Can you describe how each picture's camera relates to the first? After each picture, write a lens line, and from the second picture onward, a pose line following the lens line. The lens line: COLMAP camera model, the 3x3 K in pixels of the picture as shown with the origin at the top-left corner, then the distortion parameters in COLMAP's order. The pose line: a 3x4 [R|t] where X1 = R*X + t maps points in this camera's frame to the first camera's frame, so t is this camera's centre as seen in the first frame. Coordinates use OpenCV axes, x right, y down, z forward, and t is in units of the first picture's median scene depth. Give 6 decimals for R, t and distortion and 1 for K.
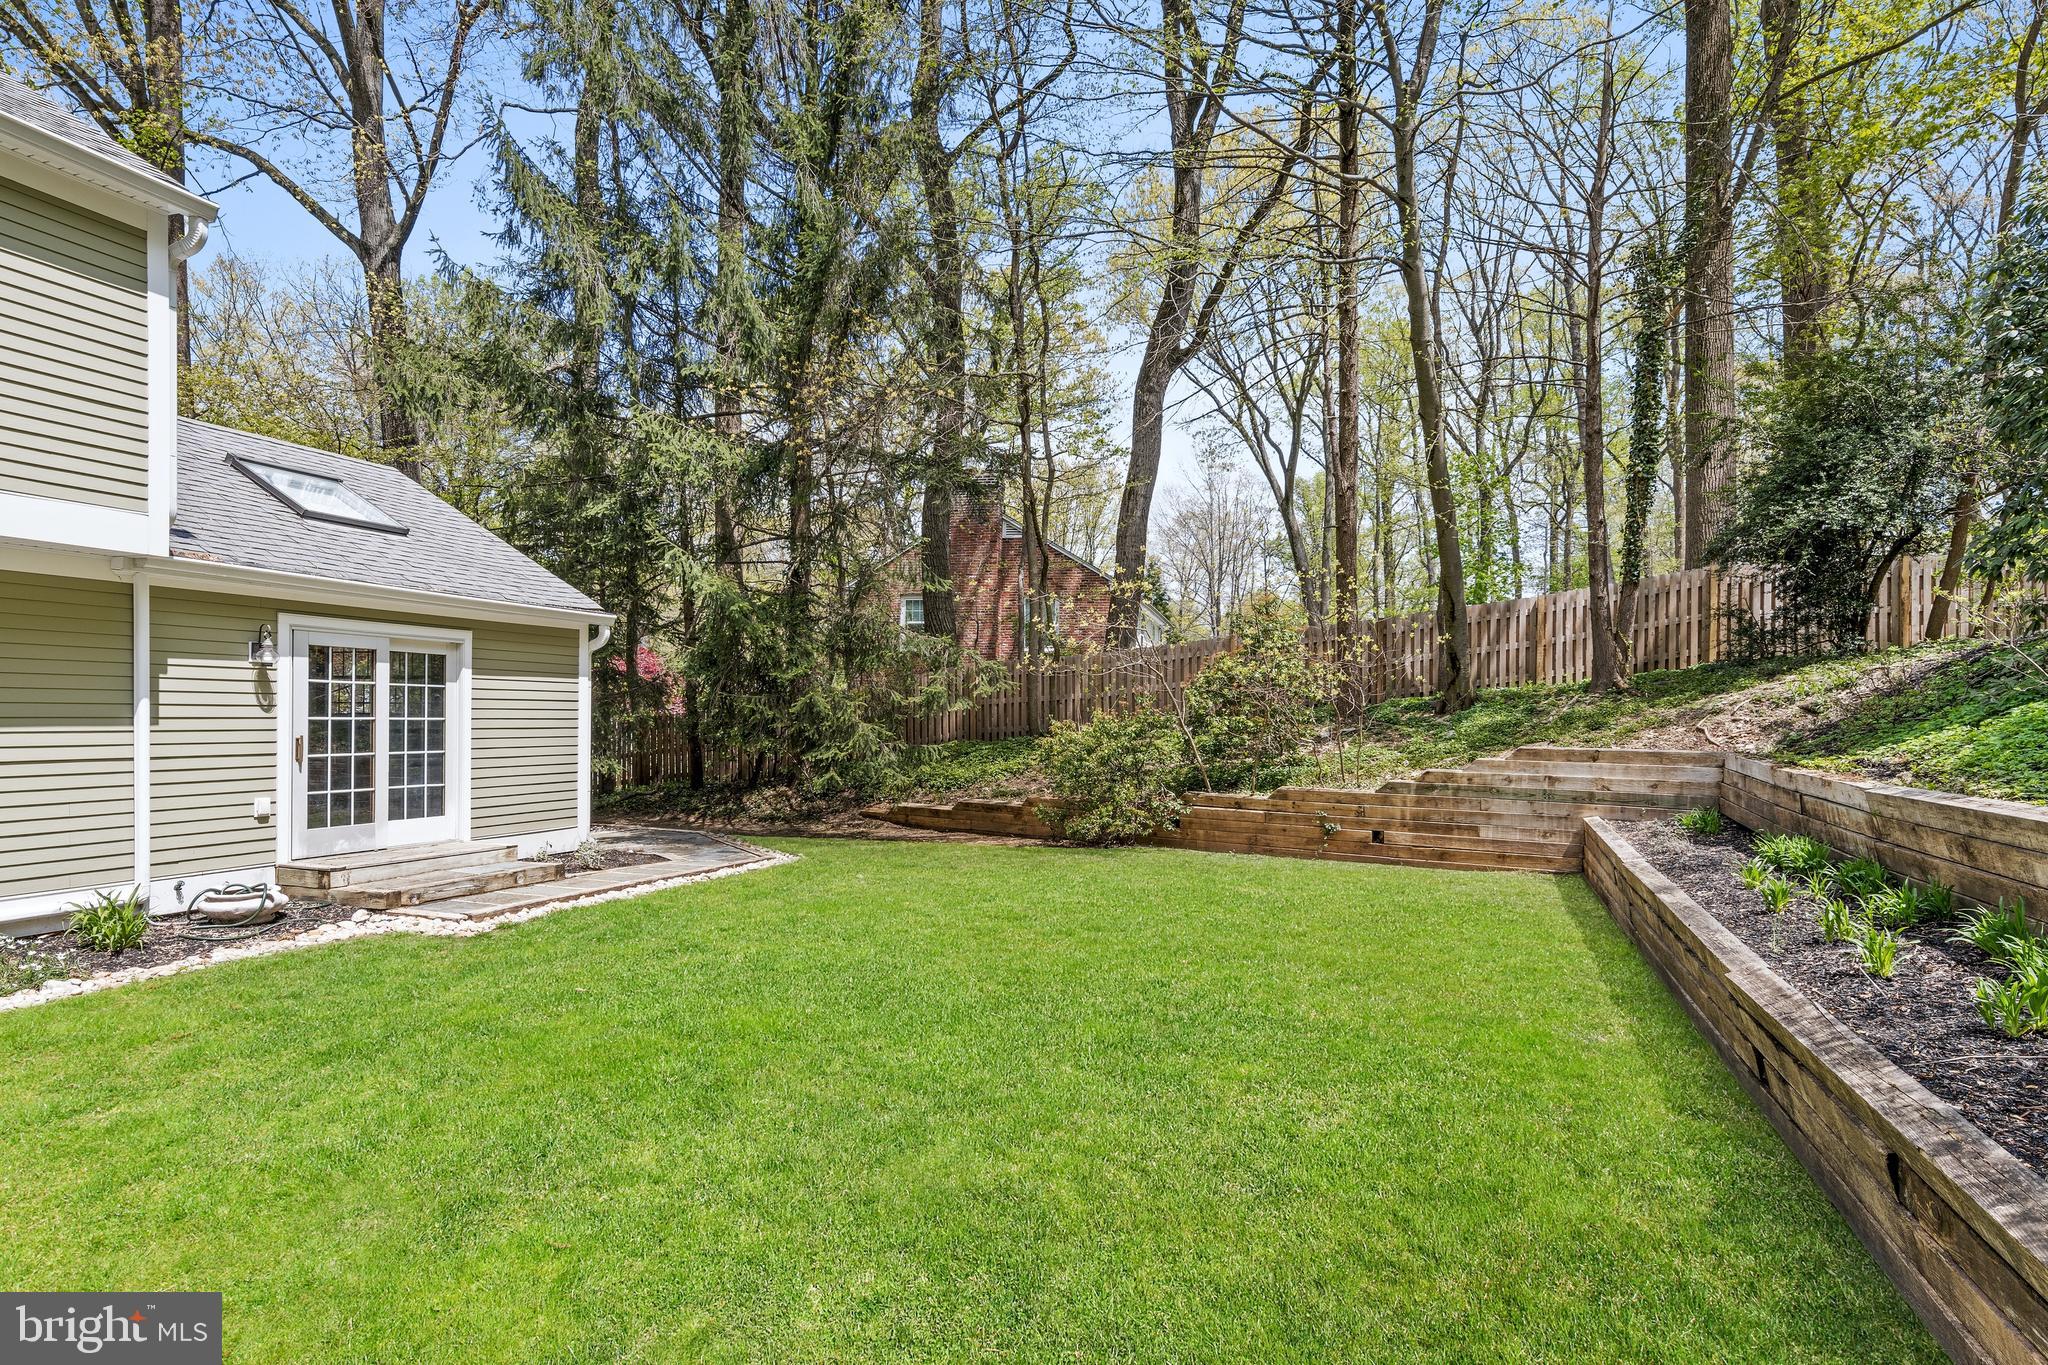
lens RADIAL K [[1049.2, 0, 1062.8], [0, 1049.2, 749.4], [0, 0, 1]] dist [0.004448, -0.000813]
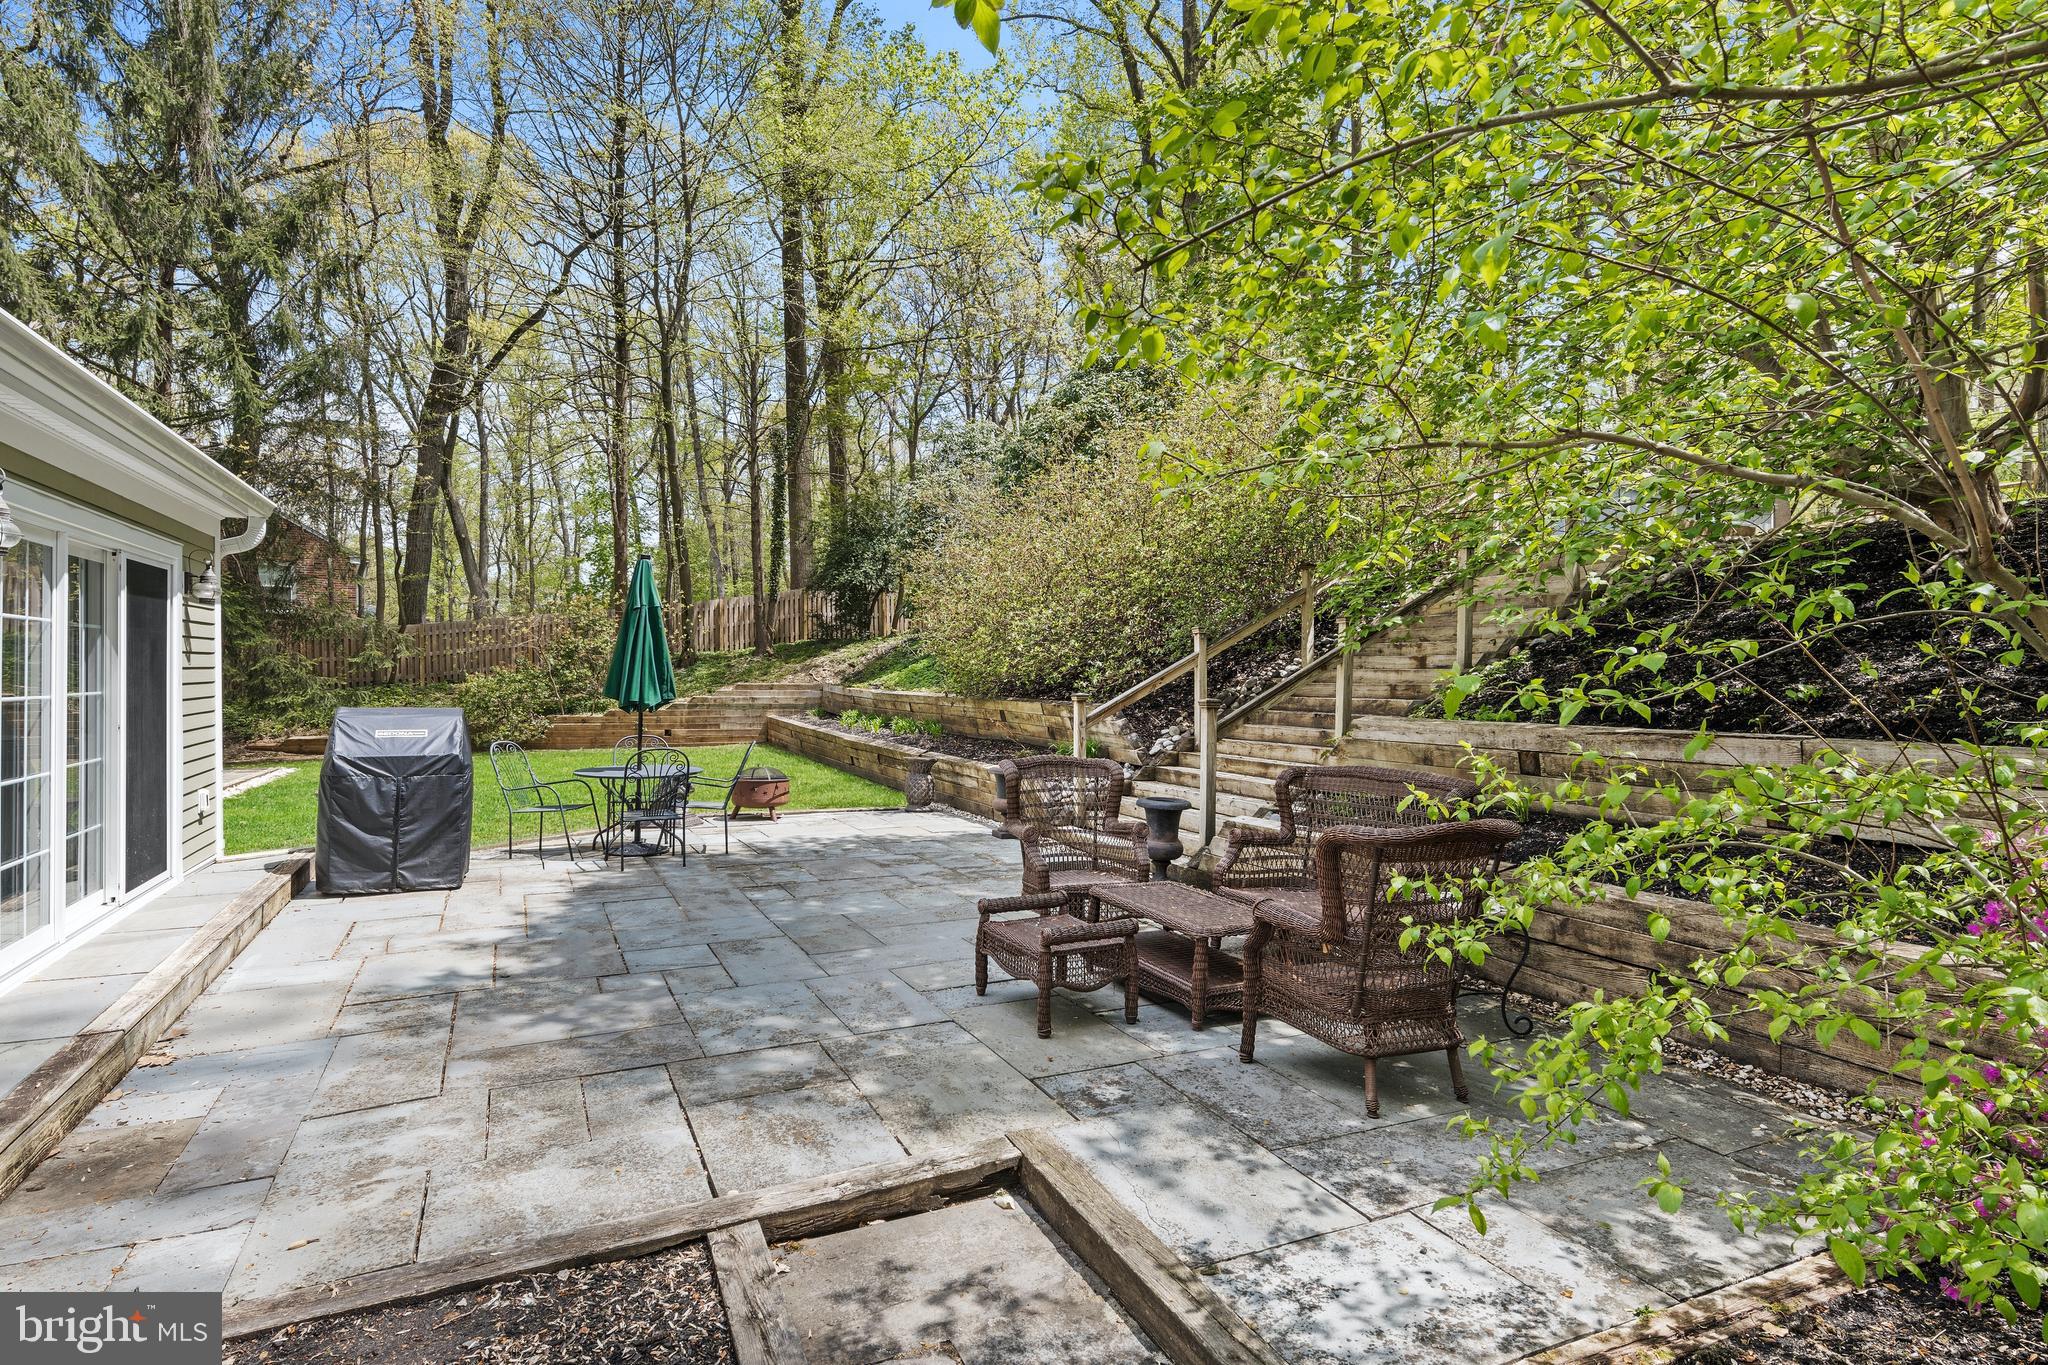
lens RADIAL K [[1049.2, 0, 1025.4], [0, 1049.2, 681.2], [0, 0, 1]] dist [0.004448, -0.000813]
pose [[0.697451, -0.017699, 0.716414, -0.623378], [0.030724, 0.999514, -0.005217, 0.020088], [-0.715974, 0.025649, 0.697656, -0.814141]]
